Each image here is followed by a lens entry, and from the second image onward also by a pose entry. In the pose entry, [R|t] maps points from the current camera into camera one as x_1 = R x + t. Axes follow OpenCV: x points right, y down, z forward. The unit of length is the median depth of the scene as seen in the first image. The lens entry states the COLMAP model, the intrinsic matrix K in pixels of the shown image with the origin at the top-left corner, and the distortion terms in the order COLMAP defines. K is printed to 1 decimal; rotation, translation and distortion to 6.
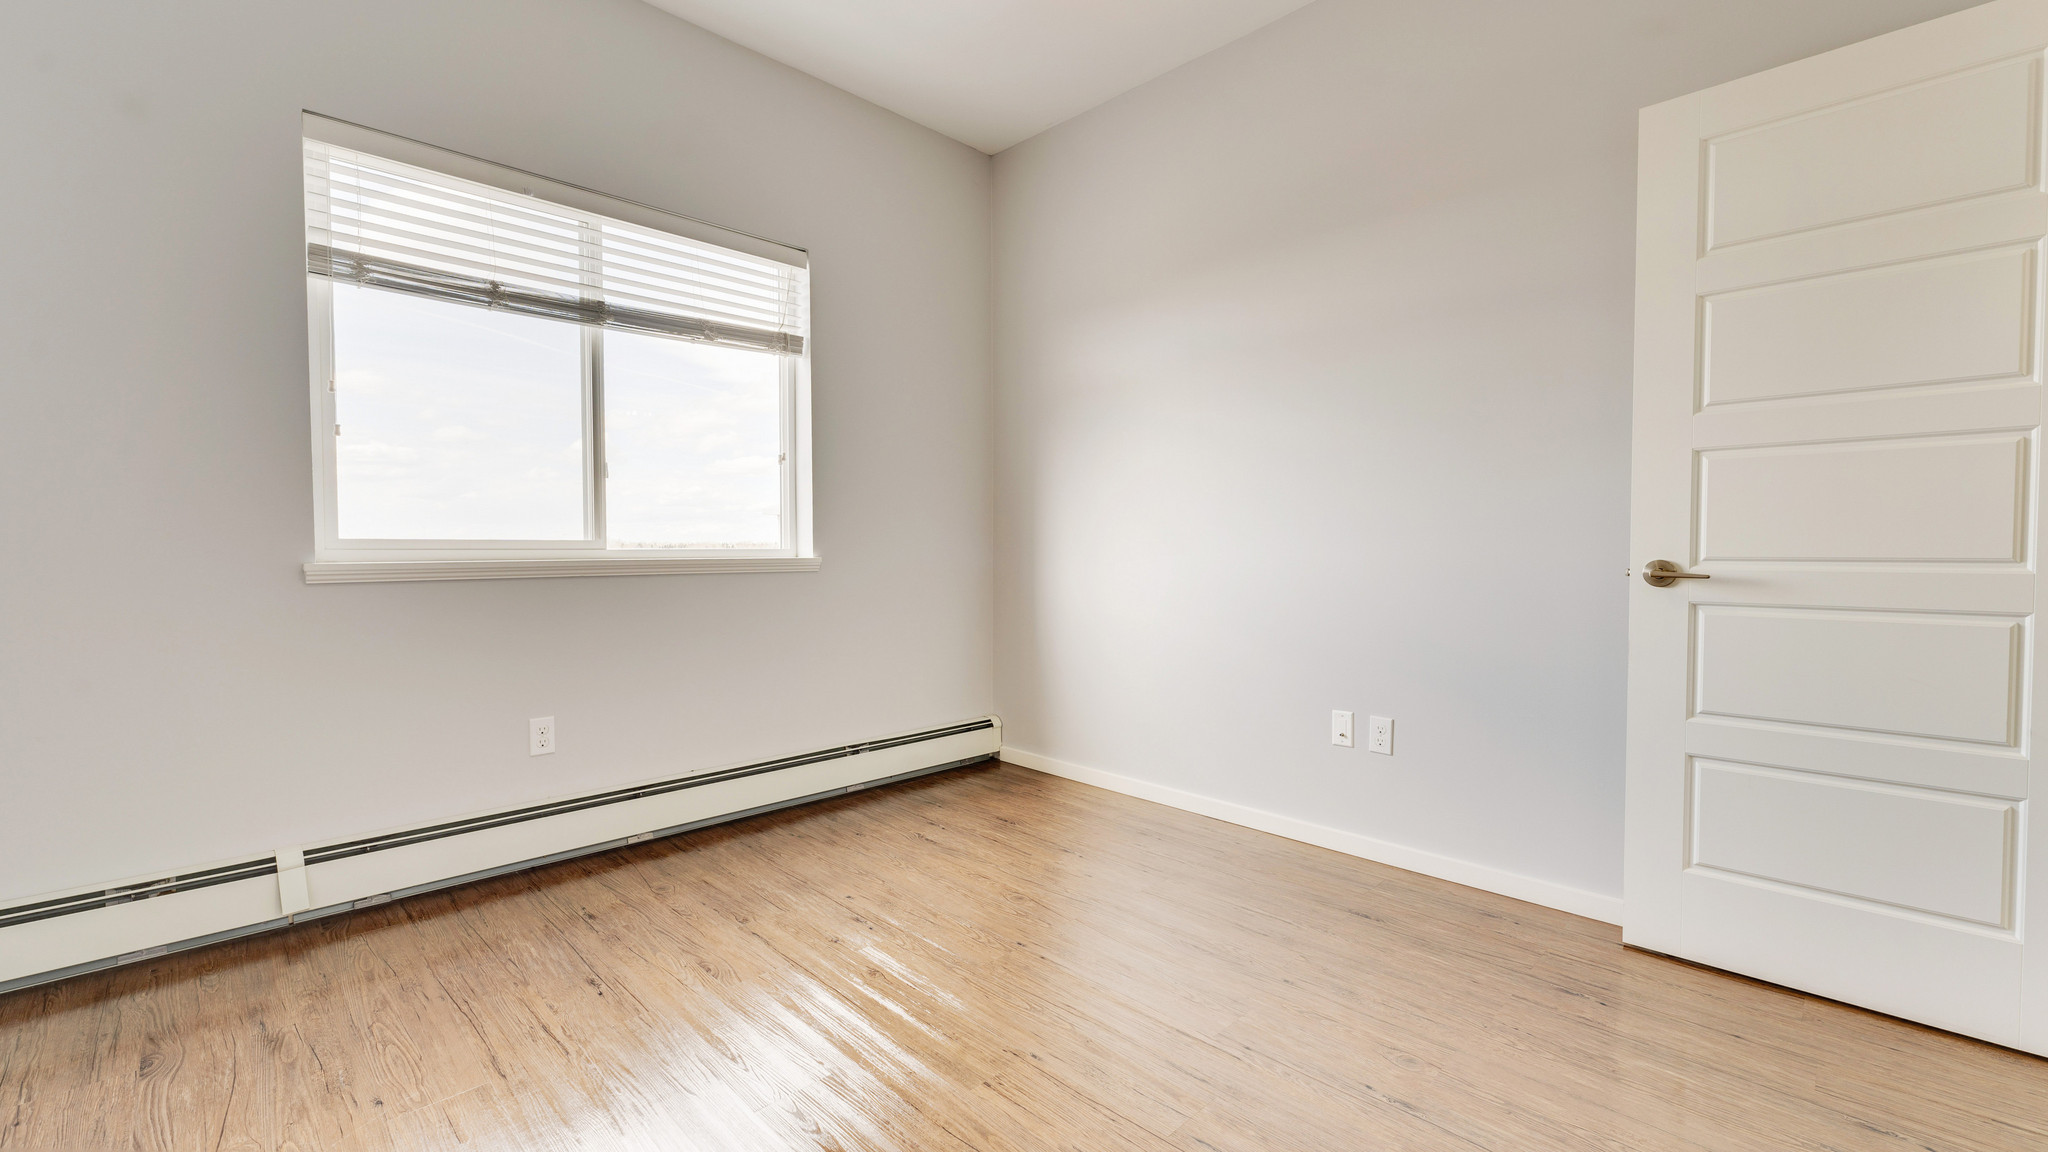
lens RADIAL K [[832.5, 0, 1035.1], [0, 832.5, 572.0], [0, 0, 1]] dist [0.000166, -0.000034]
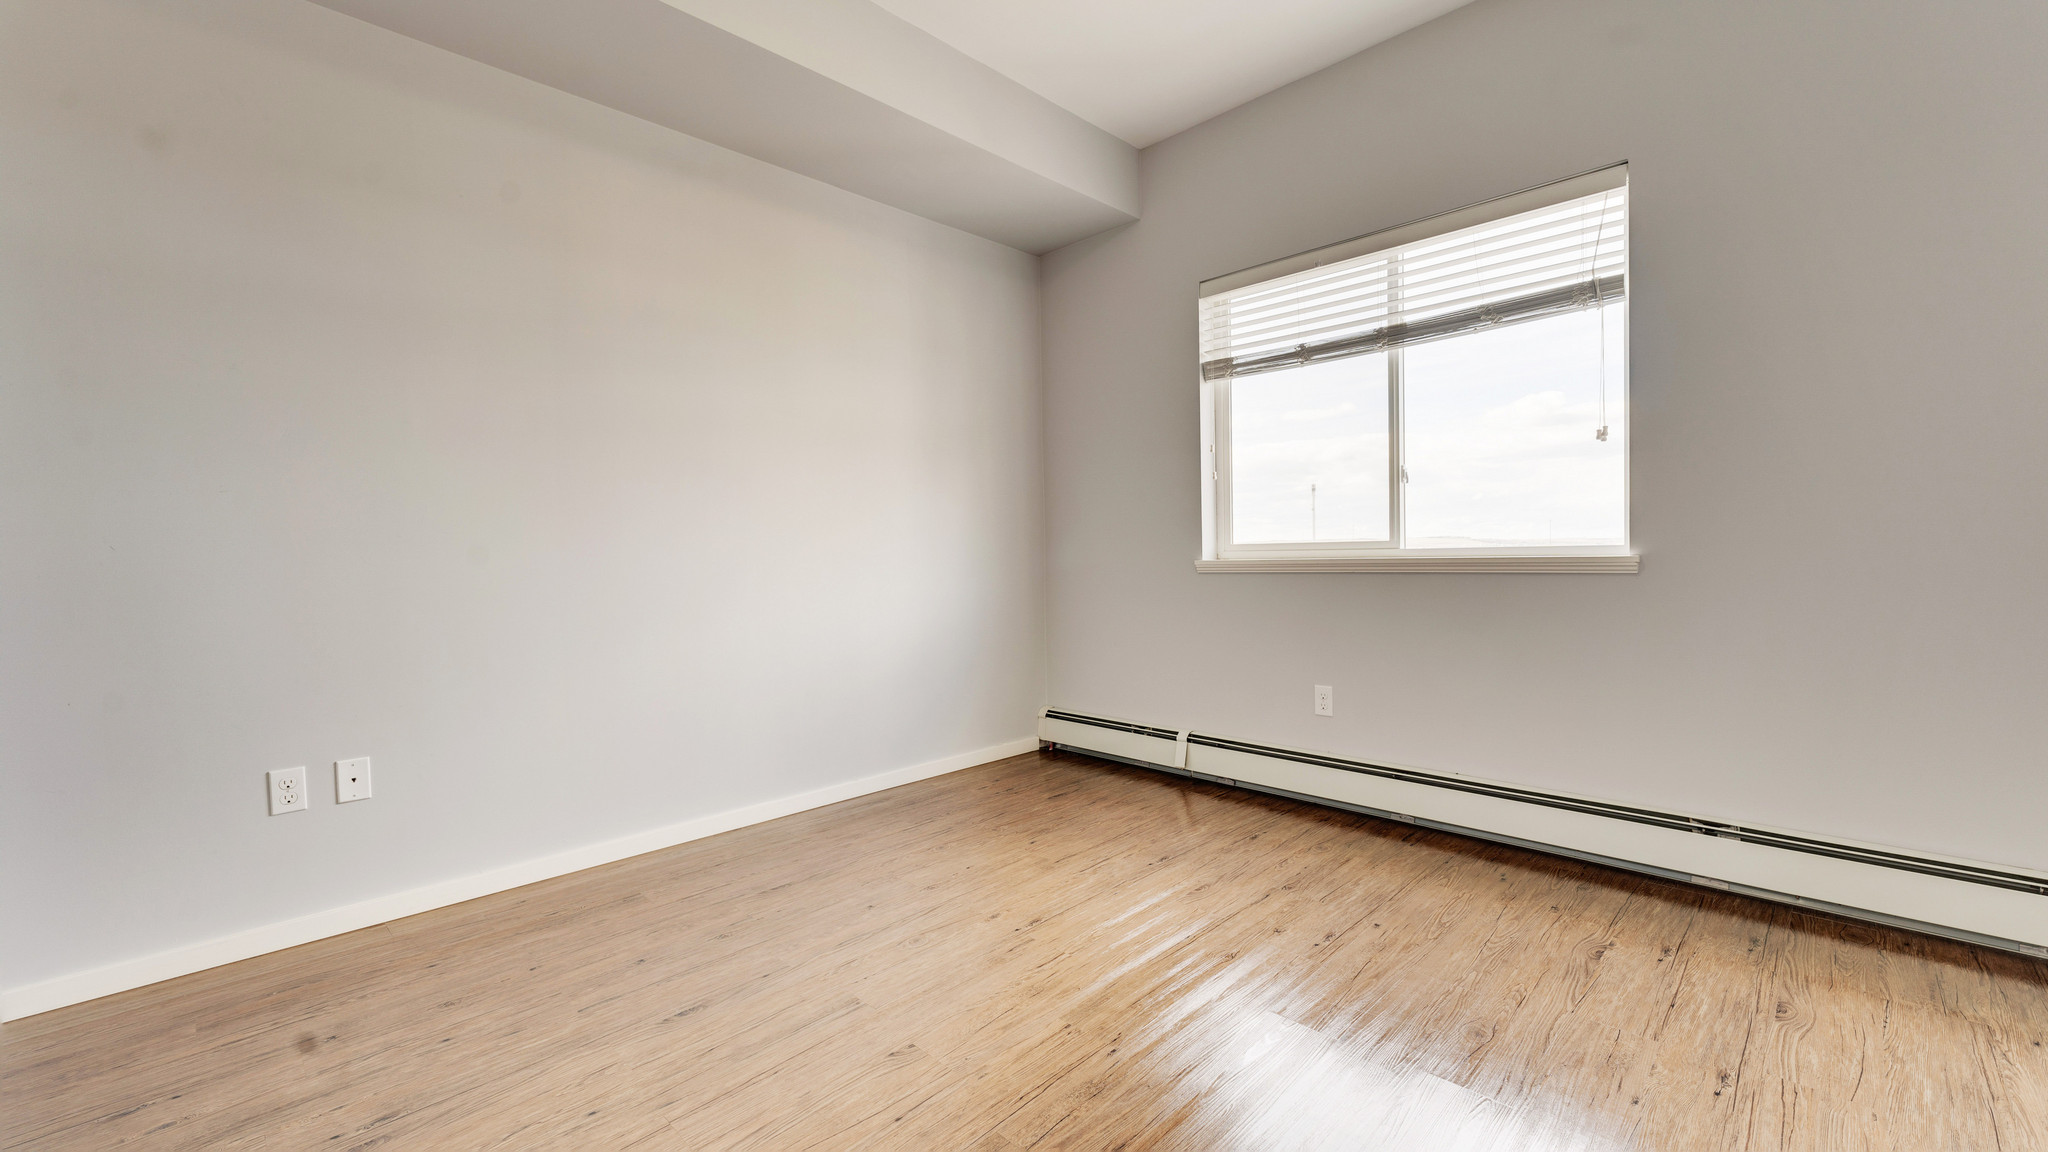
lens RADIAL K [[832.5, 0, 1035.2], [0, 832.5, 571.1], [0, 0, 1]] dist [0.000166, -0.000034]
pose [[0.009461, 0.024774, -0.999648, 0.633025], [-0.011269, 0.999632, 0.024667, -0.021485], [0.999892, 0.011031, 0.009737, 0.554222]]
